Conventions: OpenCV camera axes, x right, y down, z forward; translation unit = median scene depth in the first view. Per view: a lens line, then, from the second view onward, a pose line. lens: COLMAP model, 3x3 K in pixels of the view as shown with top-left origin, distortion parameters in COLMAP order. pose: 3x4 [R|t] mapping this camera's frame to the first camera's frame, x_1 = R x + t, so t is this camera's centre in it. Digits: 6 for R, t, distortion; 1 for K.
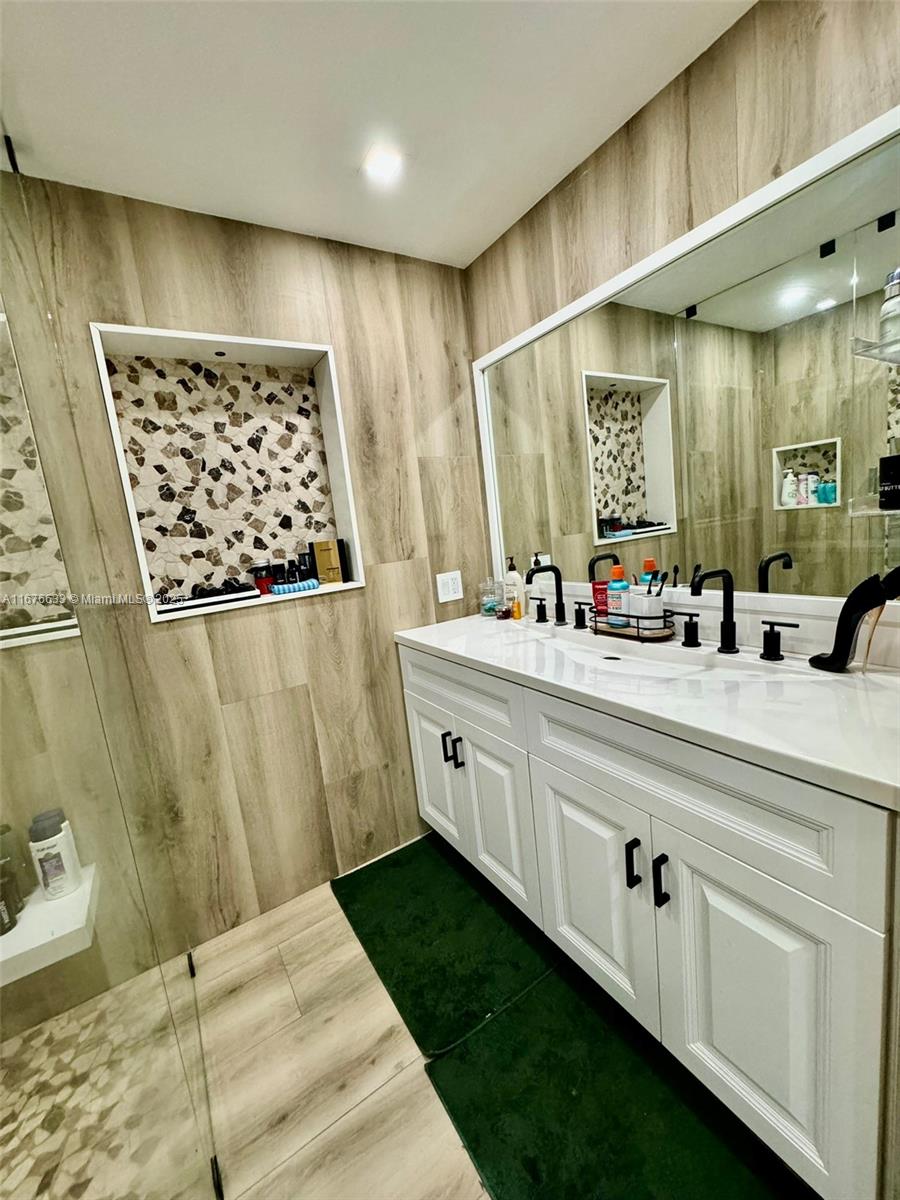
lens RADIAL K [[479.0, 0, 457.6], [0, 479.0, 599.0], [0, 0, 1]] dist [-0.002647, 0.000028]
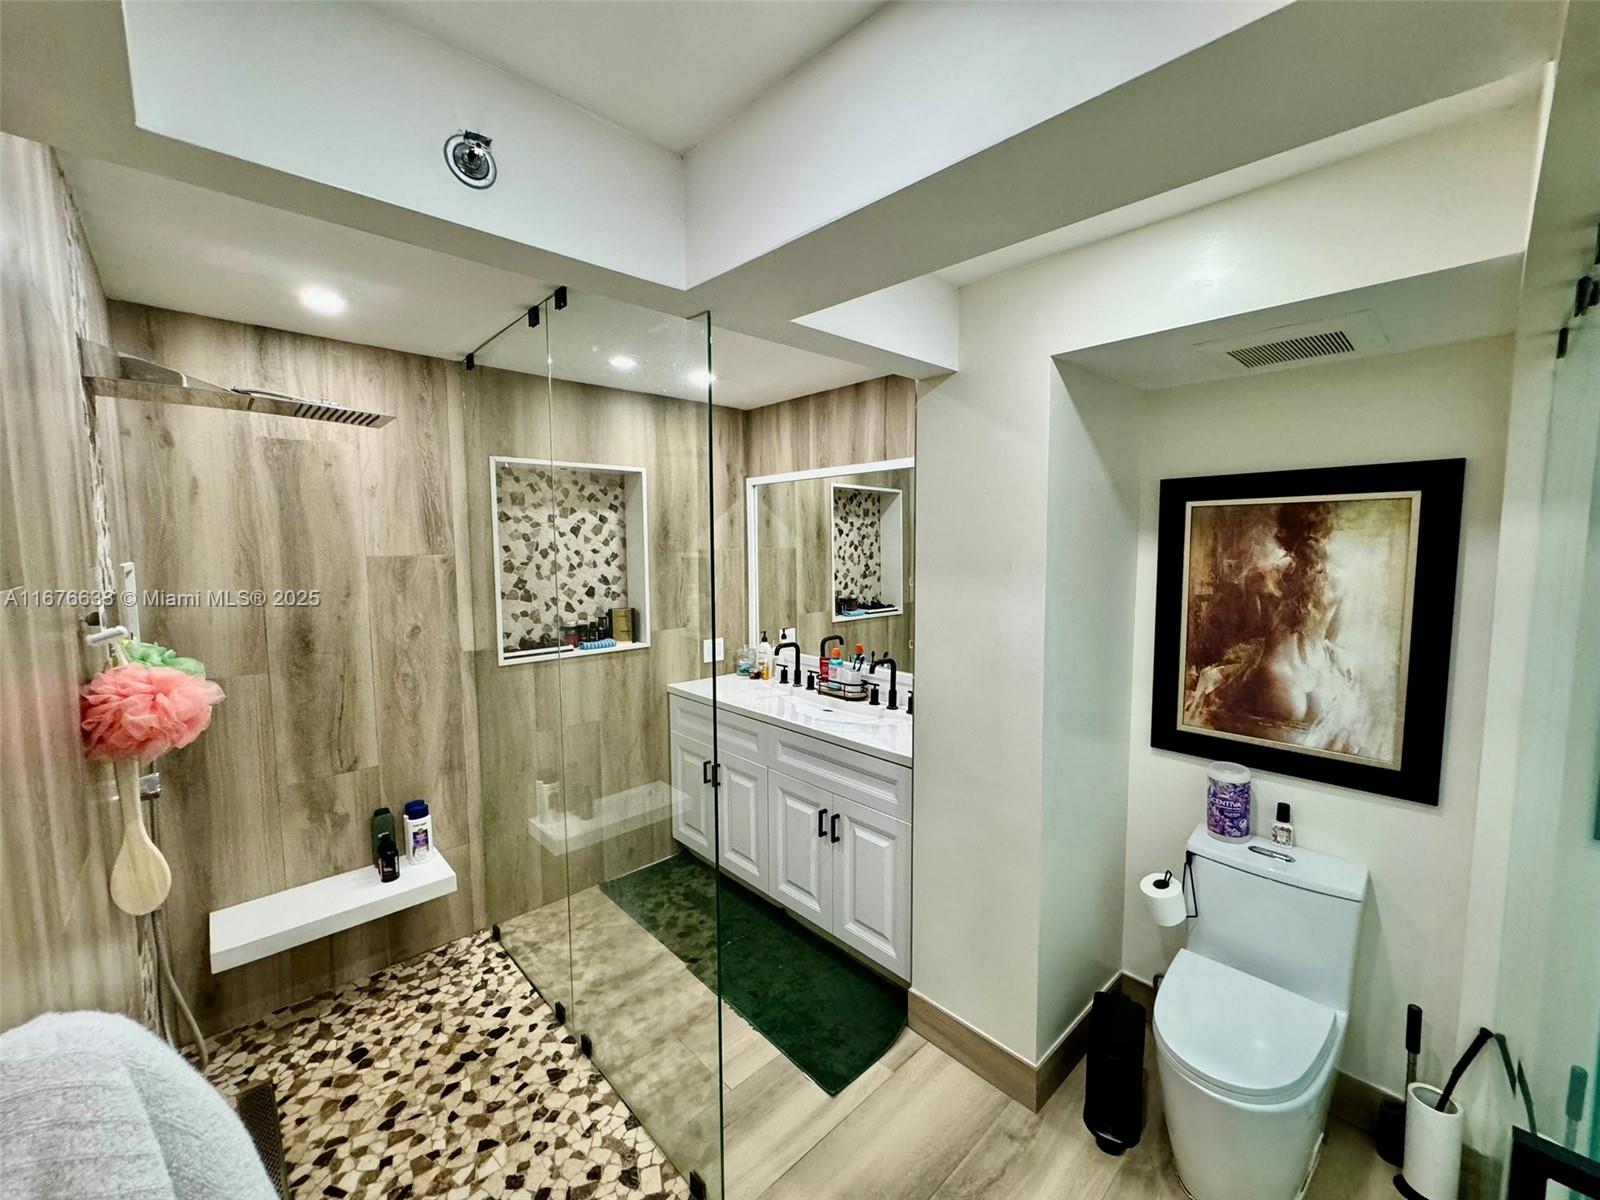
lens RADIAL K [[638.7, 0, 808.9], [0, 638.7, 602.8], [0, 0, 1]] dist [-0.002647, 0.000028]
pose [[0.976897, 0.086098, 0.195599, -0.135183], [-0.072187, 0.994400, -0.077181, -0.046625], [-0.201149, 0.061278, 0.977642, -0.845522]]
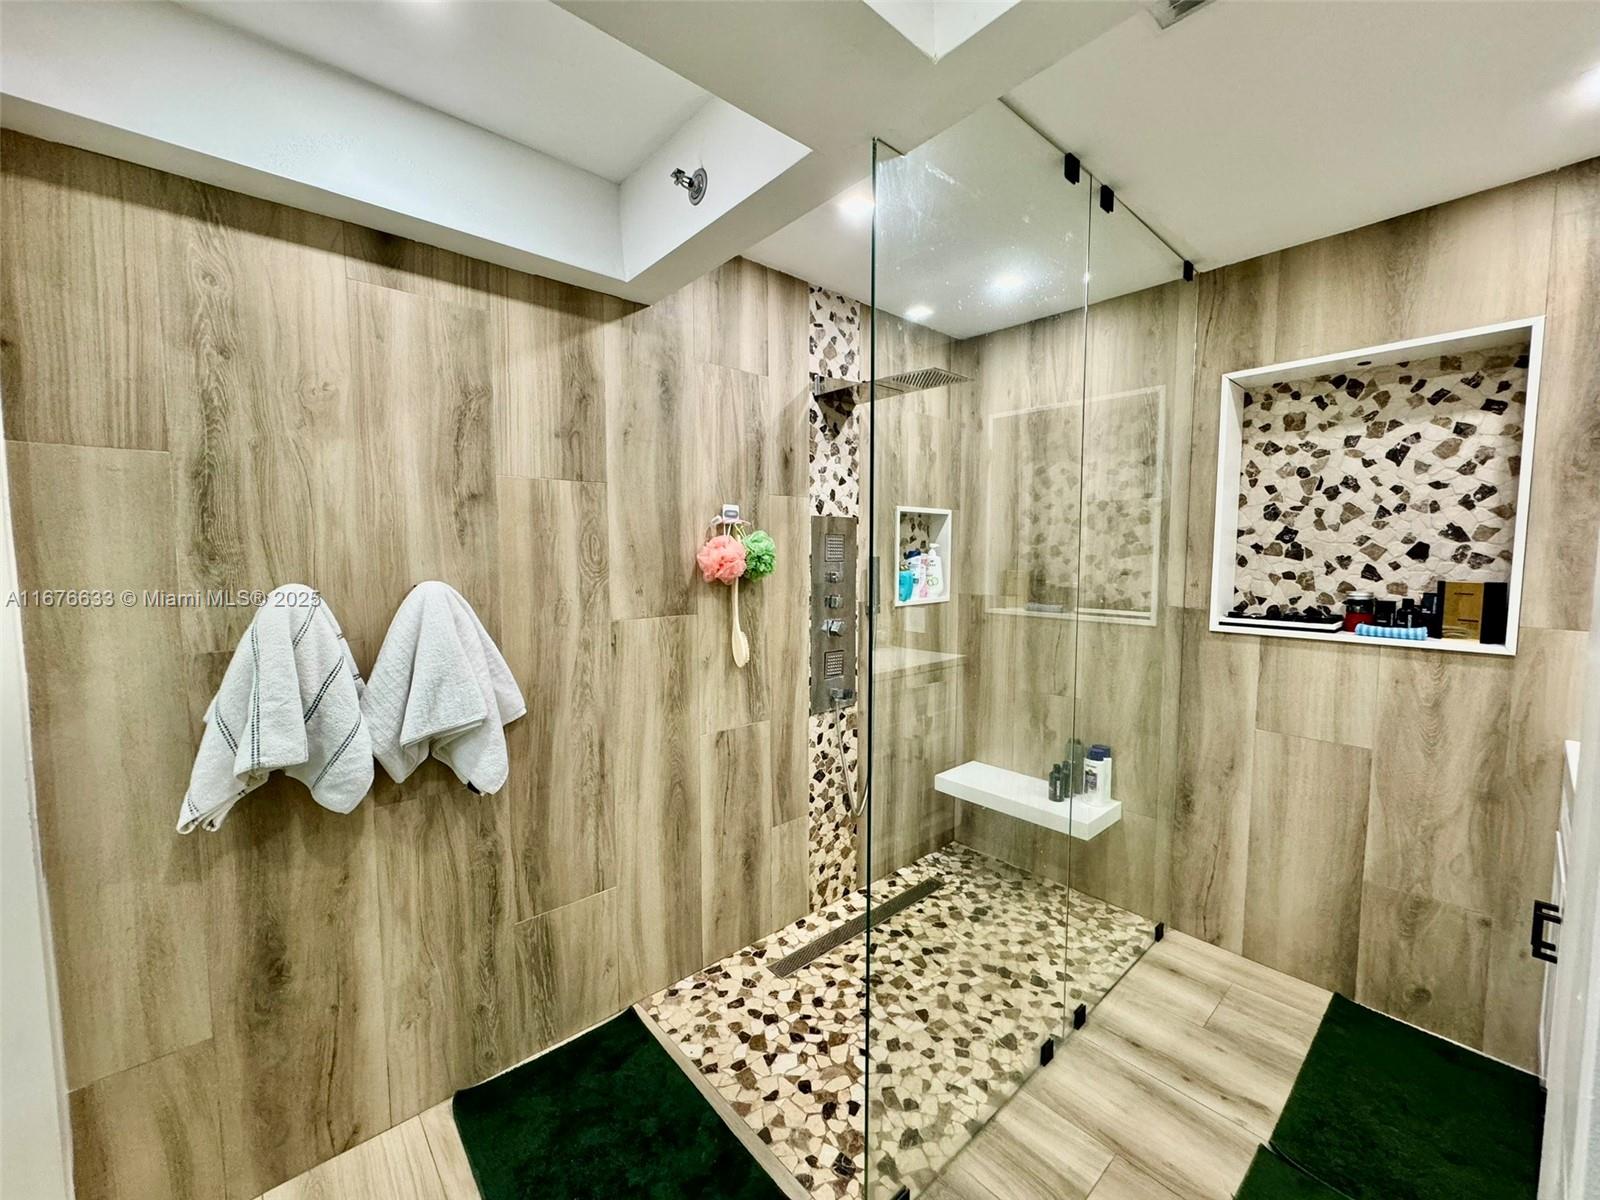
lens RADIAL K [[638.7, 0, 792.3], [0, 638.7, 601.8], [0, 0, 1]] dist [-0.002647, 0.000028]
pose [[0.141457, 0.186480, -0.972222, 0.588114], [-0.167922, 0.972385, 0.162078, -0.083503], [0.975598, 0.140331, 0.168865, -0.192593]]
